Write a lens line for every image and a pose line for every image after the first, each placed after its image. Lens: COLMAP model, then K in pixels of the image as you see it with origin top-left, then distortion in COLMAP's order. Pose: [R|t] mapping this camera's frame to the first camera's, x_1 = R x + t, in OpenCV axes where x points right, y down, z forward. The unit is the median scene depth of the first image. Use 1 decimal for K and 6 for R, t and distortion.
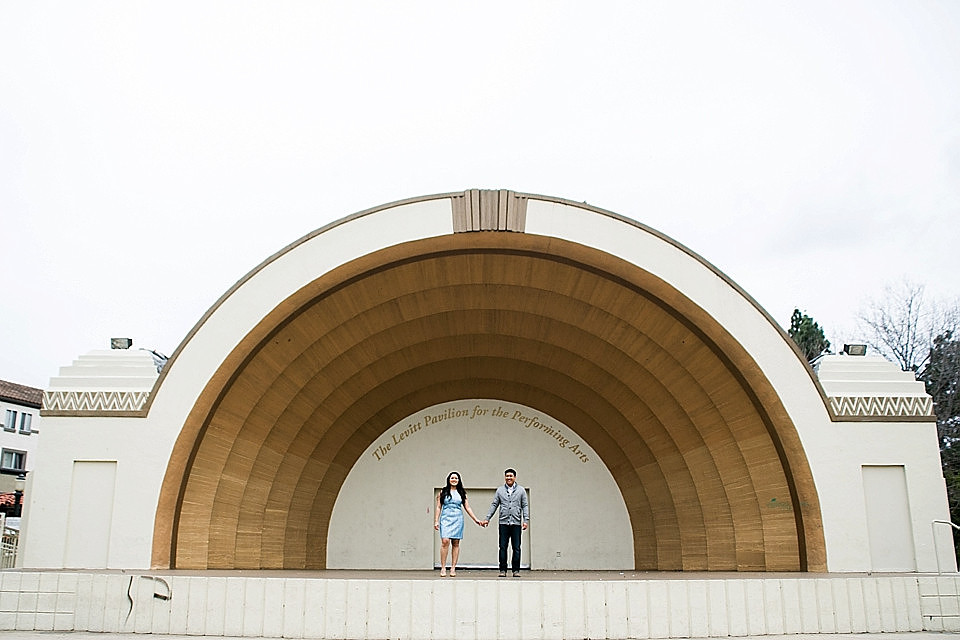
lens RADIAL K [[878.8, 0, 480.2], [0, 878.8, 386.5], [0, 0, 1]] dist [-0.054472, -0.000186]
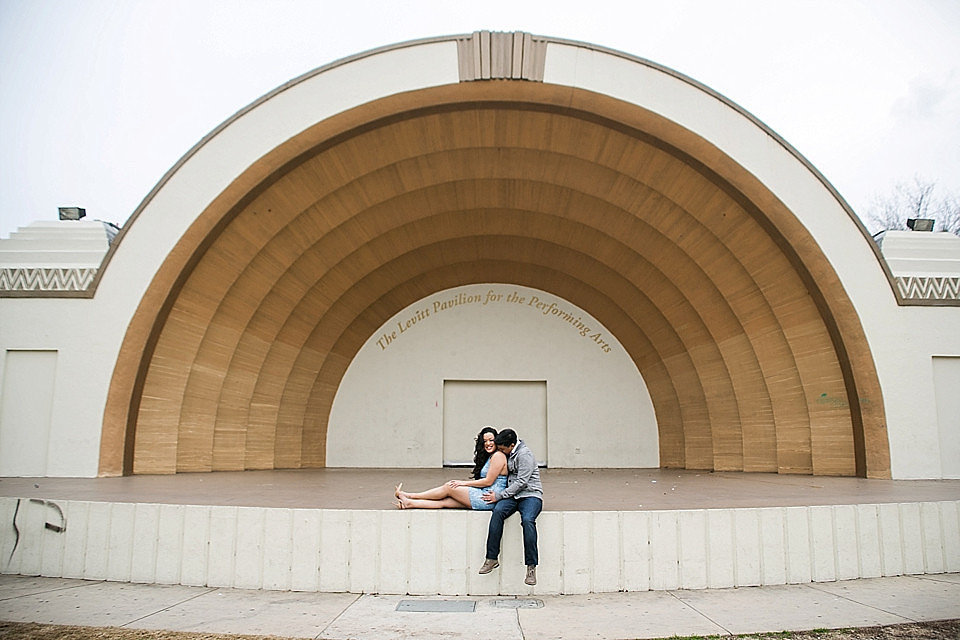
lens RADIAL K [[878.8, 0, 480.2], [0, 878.8, 386.5], [0, 0, 1]] dist [-0.054472, -0.000186]
pose [[0.999786, 0.001664, -0.020626, 0.007398], [0.000900, 0.992324, 0.123663, 0.012393], [0.020673, -0.123655, 0.992110, 0.120914]]
